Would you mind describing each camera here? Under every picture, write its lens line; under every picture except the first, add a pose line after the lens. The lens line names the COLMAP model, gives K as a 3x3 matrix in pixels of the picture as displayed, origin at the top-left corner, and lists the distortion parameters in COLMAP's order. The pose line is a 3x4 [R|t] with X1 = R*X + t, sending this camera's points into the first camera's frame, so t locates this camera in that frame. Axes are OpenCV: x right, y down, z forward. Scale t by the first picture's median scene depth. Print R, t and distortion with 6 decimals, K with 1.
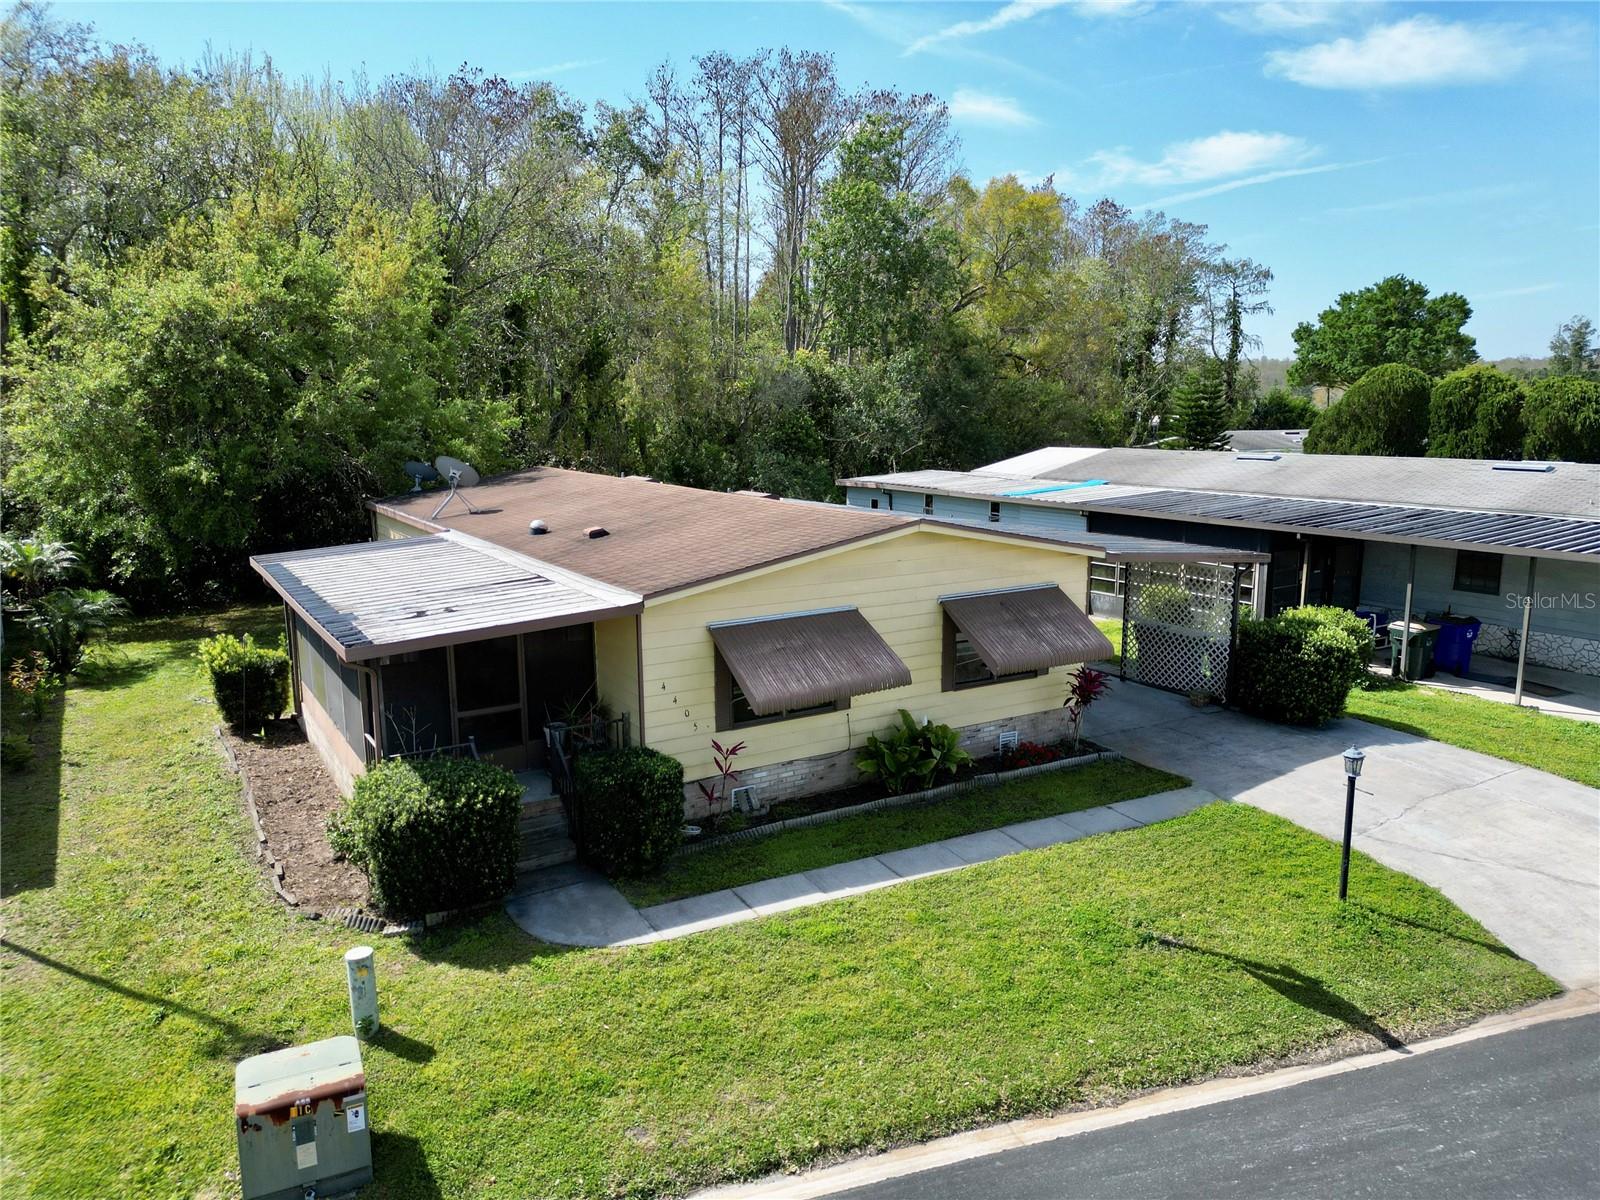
lens RADIAL K [[1118.0, 0, 805.1], [0, 1118.0, 599.9], [0, 0, 1]] dist [0.065933, -0.056536]
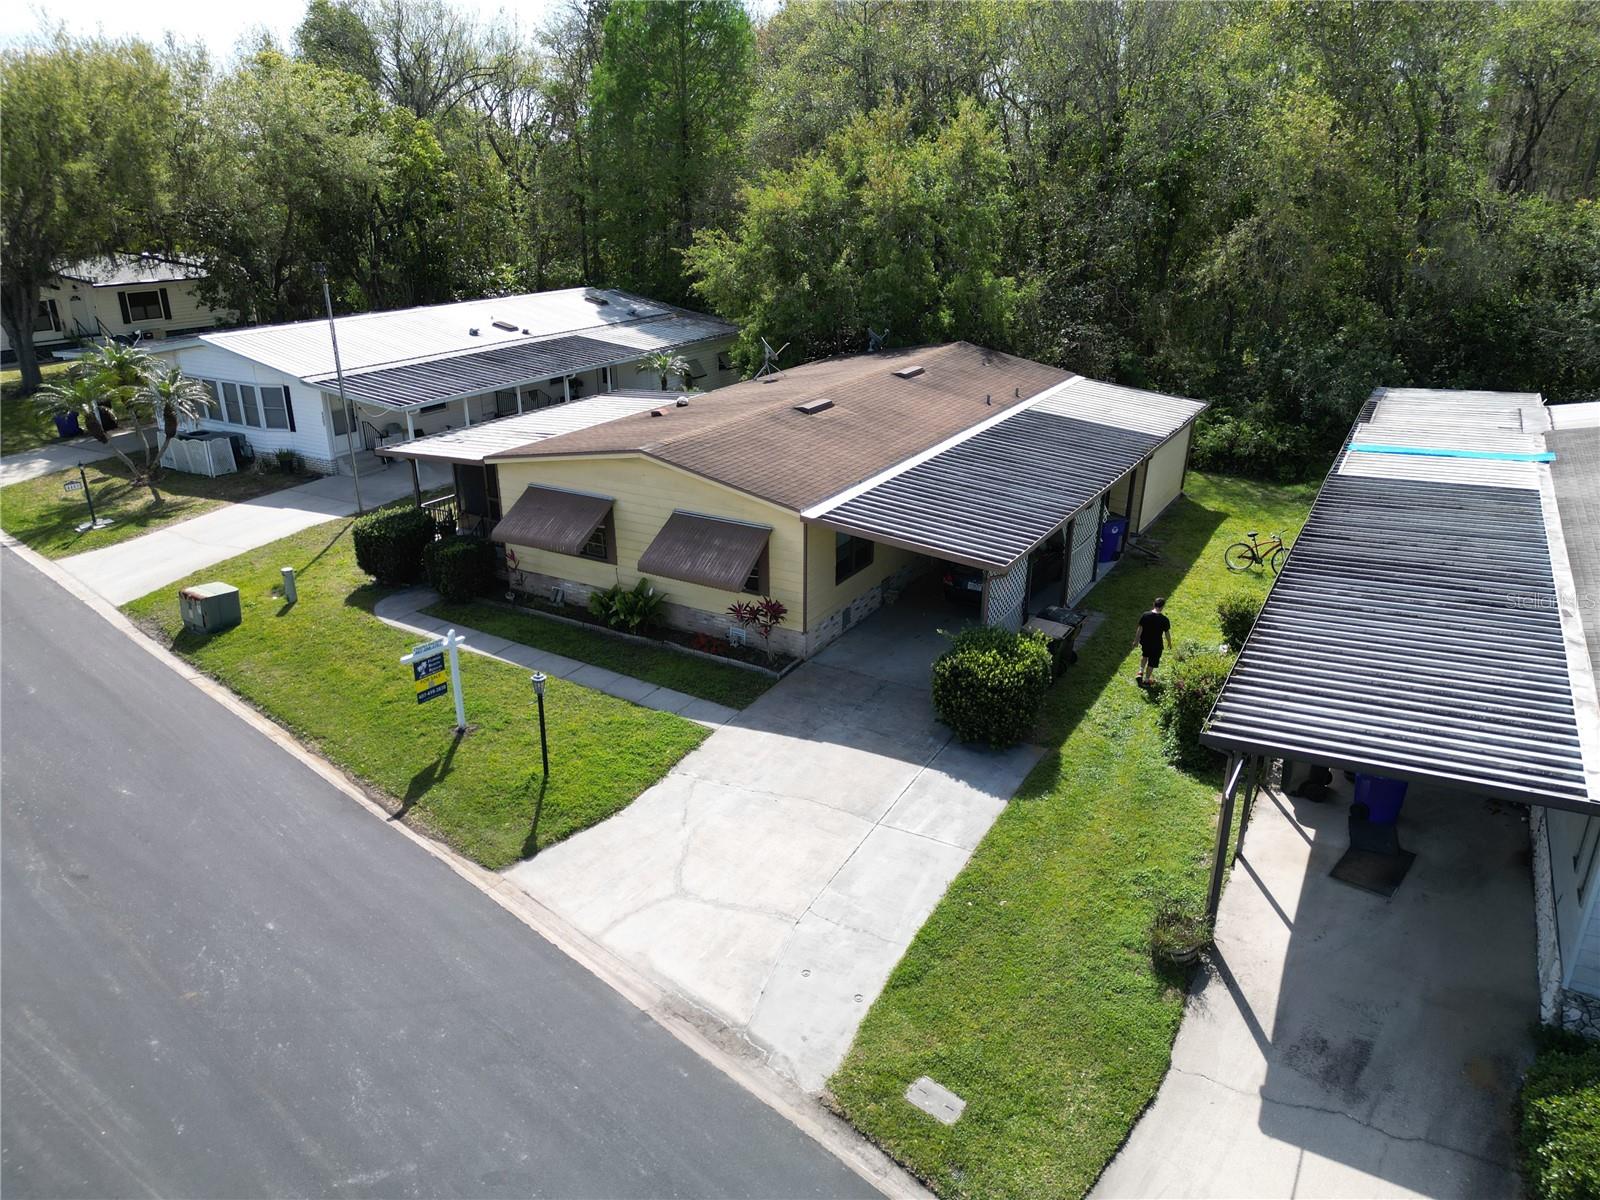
lens RADIAL K [[1118.0, 0, 812.5], [0, 1118.0, 608.3], [0, 0, 1]] dist [0.065933, -0.056536]
pose [[0.480987, 0.329250, -0.812555, 1.510403], [-0.157054, 0.944171, 0.289614, -0.347154], [0.862546, -0.011685, 0.505844, 0.507334]]
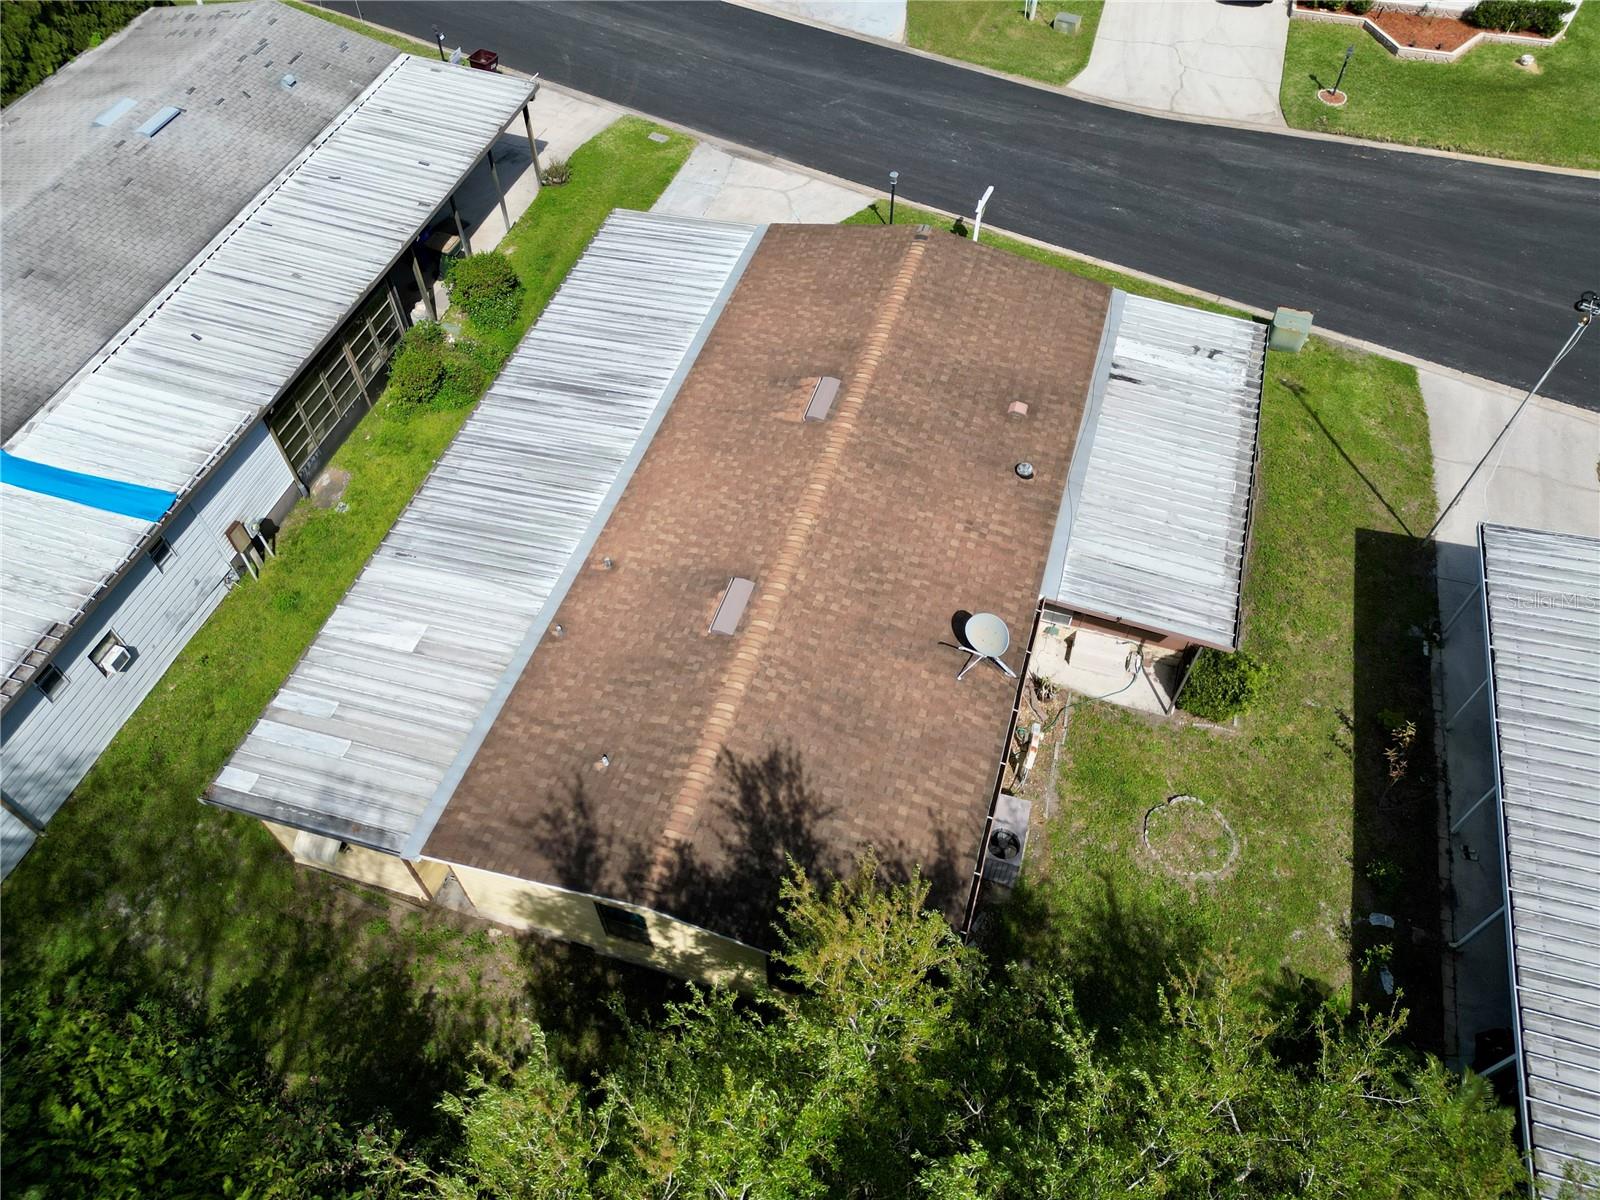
lens RADIAL K [[1118.0, 0, 801.1], [0, 1118.0, 602.2], [0, 0, 1]] dist [0.065933, -0.056536]
pose [[-0.656518, -0.597679, 0.460177, -0.880790], [0.133256, 0.508572, 0.850645, -1.257009], [-0.742446, 0.619785, -0.254243, 1.992492]]
